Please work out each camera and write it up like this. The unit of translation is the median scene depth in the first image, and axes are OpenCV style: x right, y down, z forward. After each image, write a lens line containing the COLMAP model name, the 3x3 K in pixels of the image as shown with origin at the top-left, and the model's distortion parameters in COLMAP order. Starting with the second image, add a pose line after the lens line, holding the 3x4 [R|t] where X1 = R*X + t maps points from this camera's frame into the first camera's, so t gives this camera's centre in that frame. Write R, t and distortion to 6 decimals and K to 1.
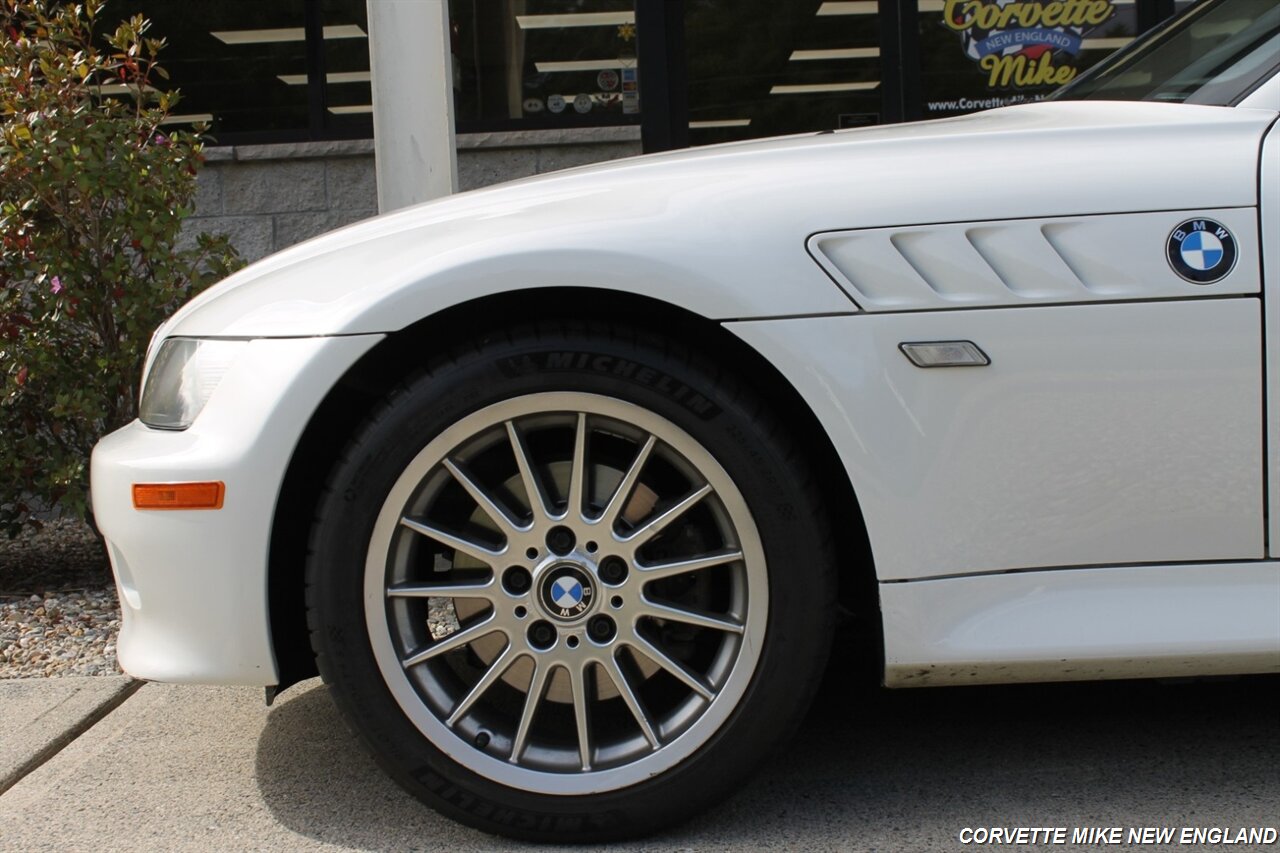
lens RADIAL K [[1673.6, 0, 637.5], [0, 1673.6, 432.0], [0, 0, 1]] dist [-0.050741, 0.000000]
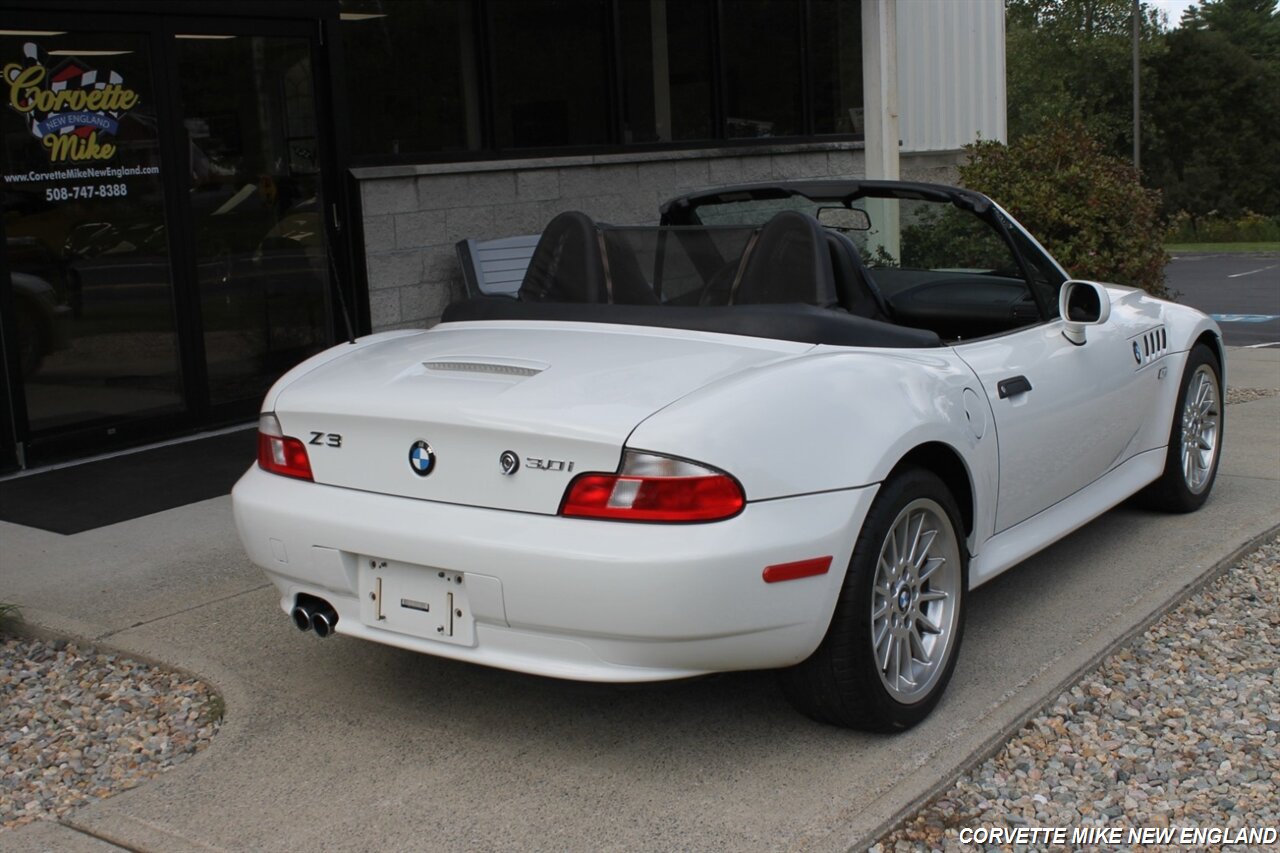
lens RADIAL K [[1576.6, 0, 663.9], [0, 1576.6, 442.1], [0, 0, 1]] dist [-0.049417, 0.000000]
pose [[0.600581, -0.134403, 0.788187, -1.295086], [0.079629, 0.990924, 0.108299, -0.299510], [-0.795589, -0.002280, 0.605832, -0.009641]]
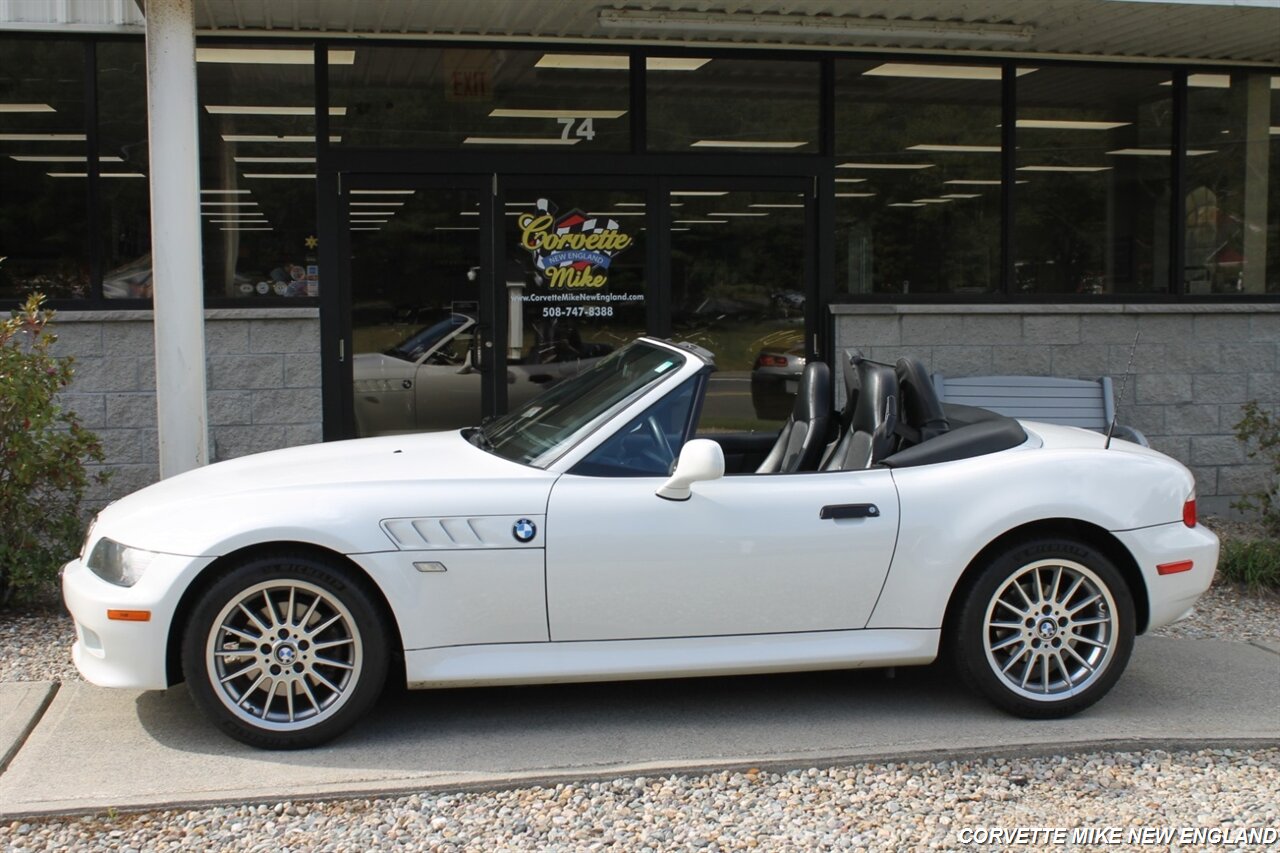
lens RADIAL K [[1628.2, 0, 642.3], [0, 1628.2, 441.8], [0, 0, 1]] dist [-0.067447, 0.000000]
pose [[0.979561, 0.020987, 0.200050, -0.009226], [-0.024180, 0.999616, 0.013530, -0.269177], [-0.199689, -0.018091, 0.979692, -1.509645]]
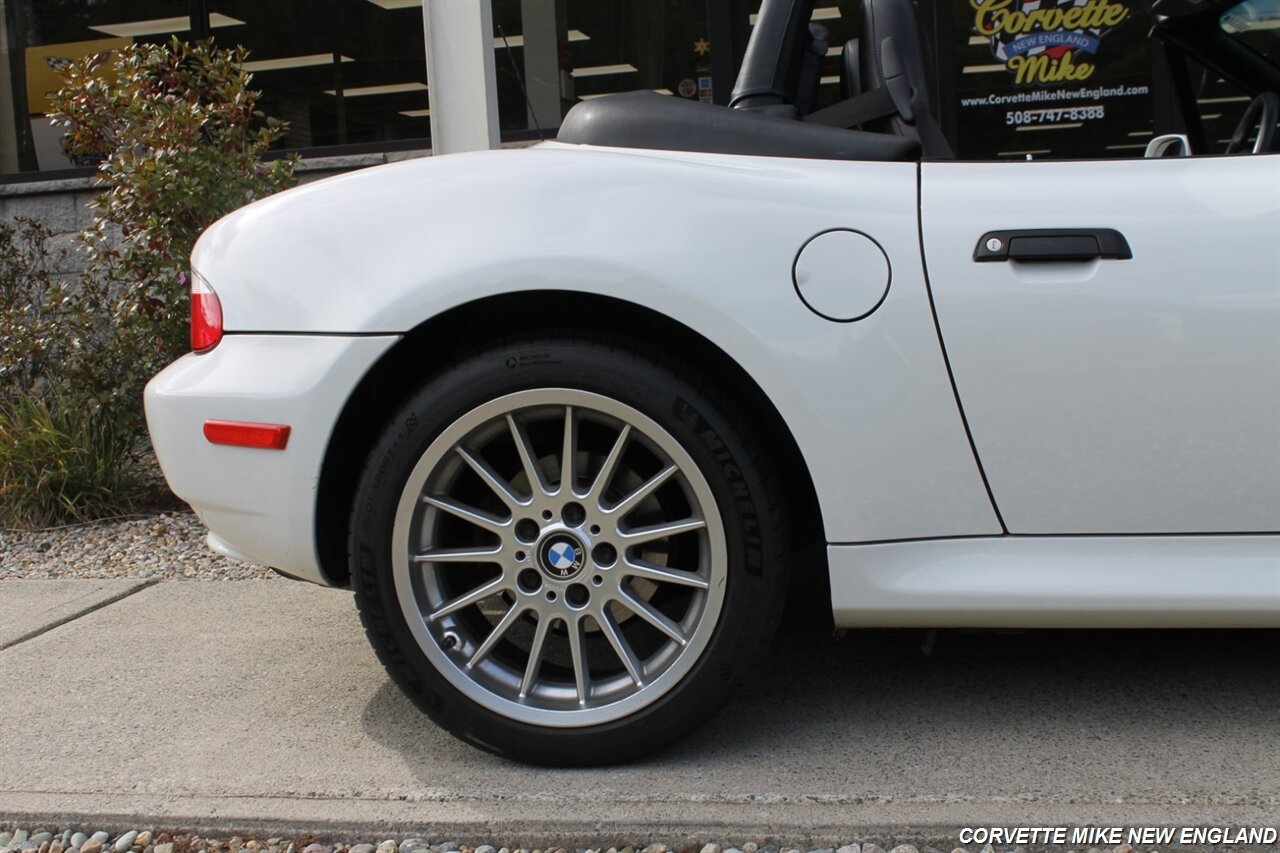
lens RADIAL K [[1458.0, 0, 638.4], [0, 1458.0, 455.0], [0, 0, 1]] dist [-0.079690, 0.000000]
pose [[0.981129, 0.013594, -0.192877, 0.467573], [-0.001700, 0.998093, 0.061698, -0.042355], [0.193348, -0.060206, 0.979281, -0.107593]]
